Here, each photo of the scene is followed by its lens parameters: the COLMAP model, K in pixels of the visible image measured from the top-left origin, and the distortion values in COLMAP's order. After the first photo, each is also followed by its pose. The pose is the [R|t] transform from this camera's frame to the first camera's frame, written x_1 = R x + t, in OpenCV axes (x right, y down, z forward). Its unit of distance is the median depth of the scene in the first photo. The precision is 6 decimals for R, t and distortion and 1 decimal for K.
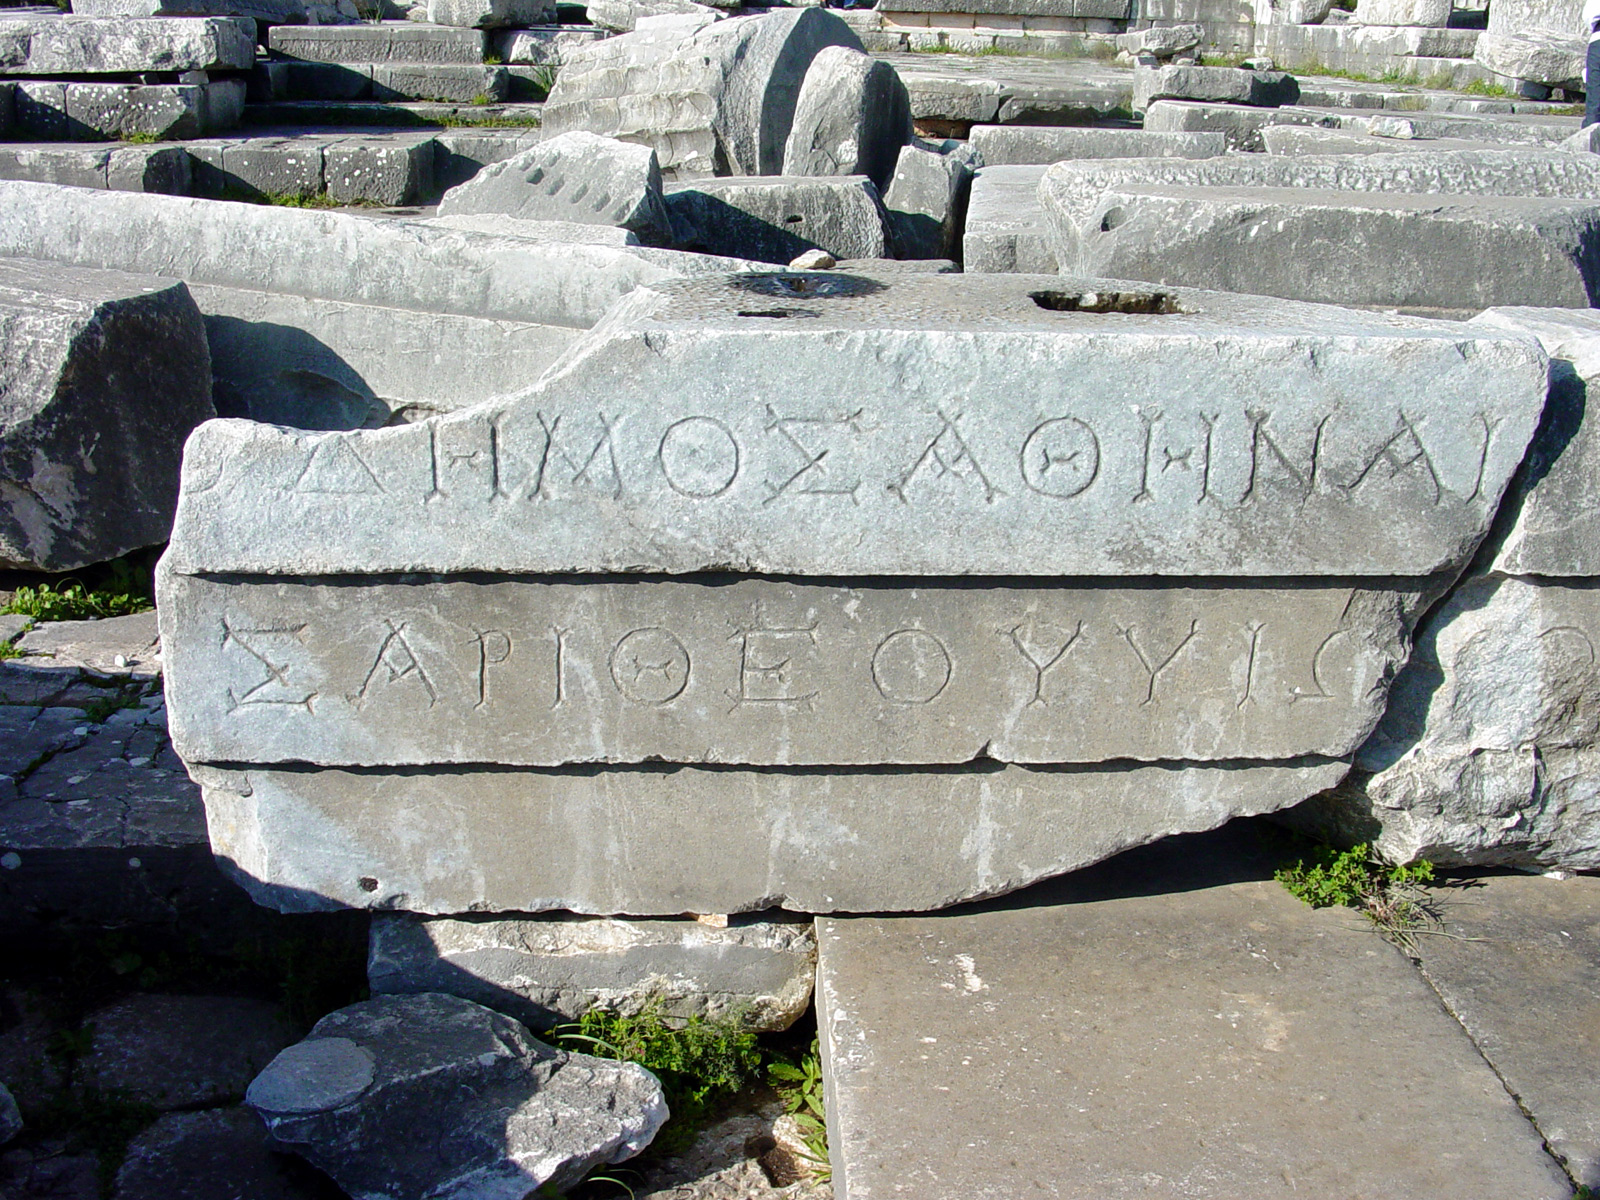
lens RADIAL K [[1146.9, 0, 798.5], [0, 1146.9, 595.2], [0, 0, 1]] dist [-0.046165, 0.022692]
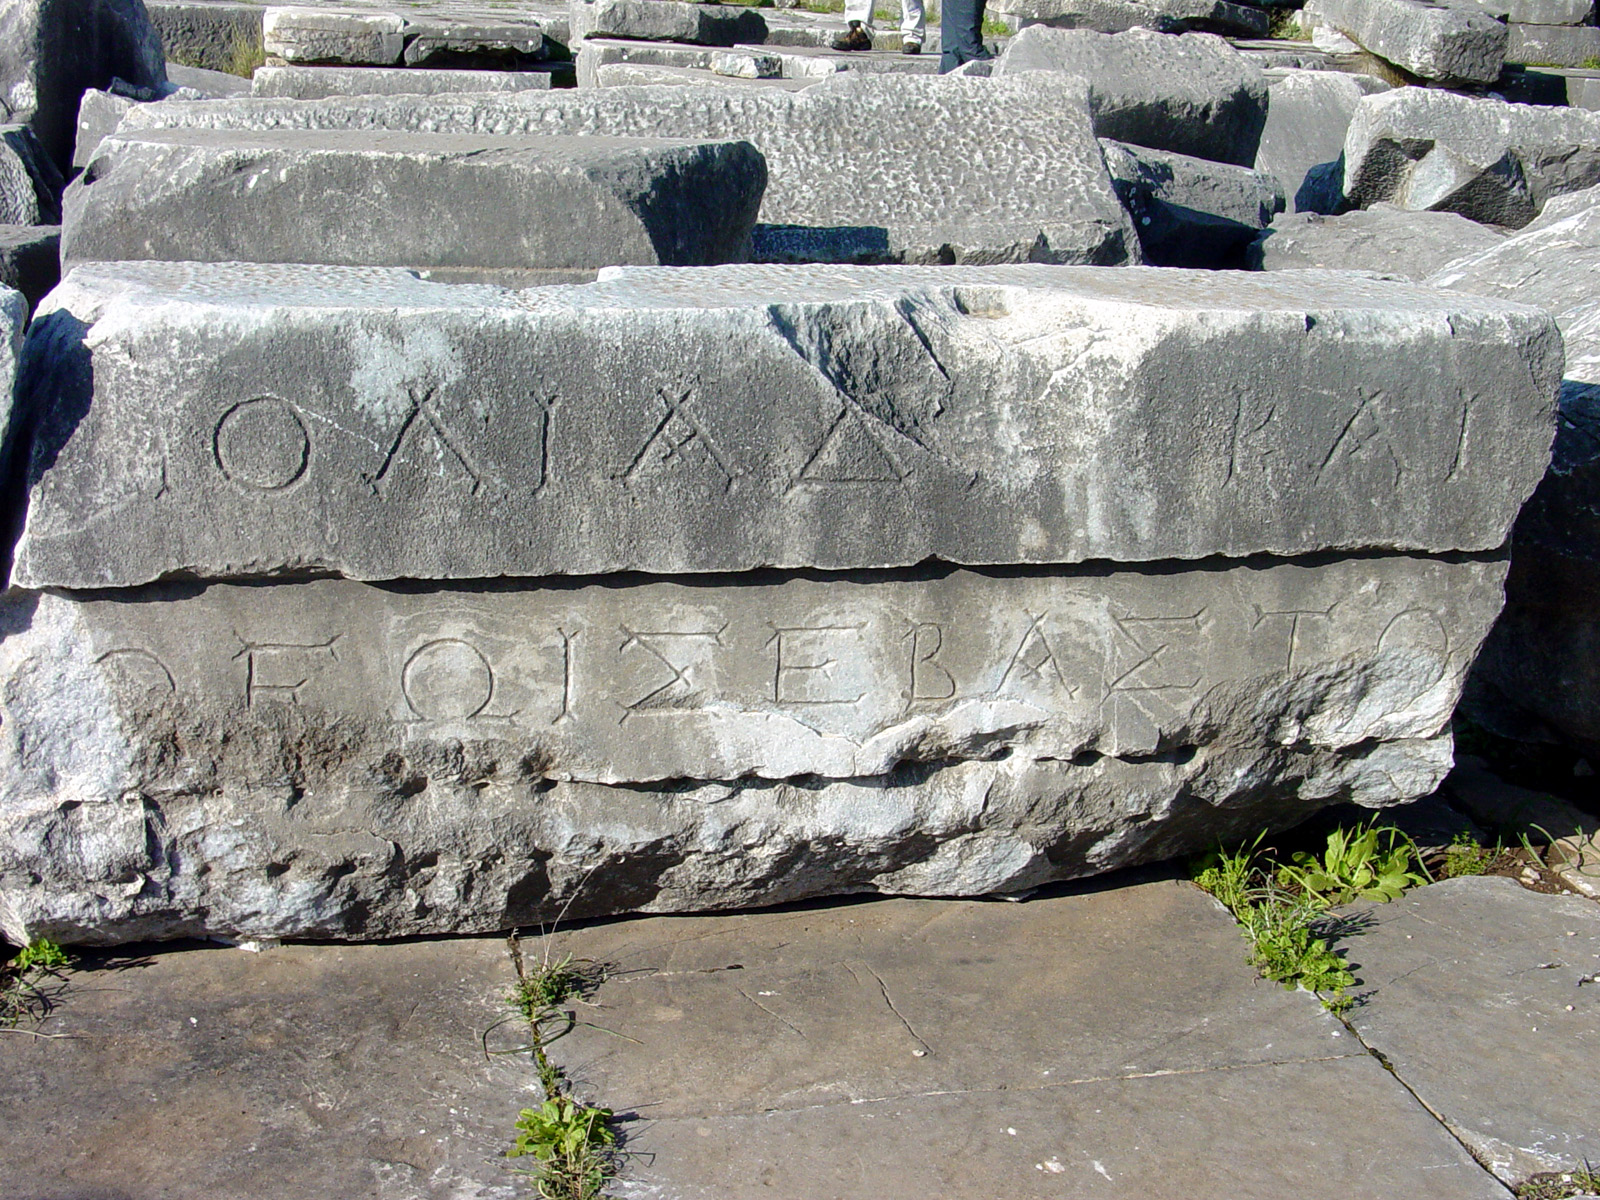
lens RADIAL K [[1295.6, 0, 800.9], [0, 1295.6, 607.3], [0, 0, 1]] dist [-0.037346, 0.033810]
pose [[0.992286, -0.041953, 0.116655, 0.683346], [0.042370, 0.999101, -0.001101, 0.012531], [-0.116504, 0.006036, 0.993172, 0.008891]]
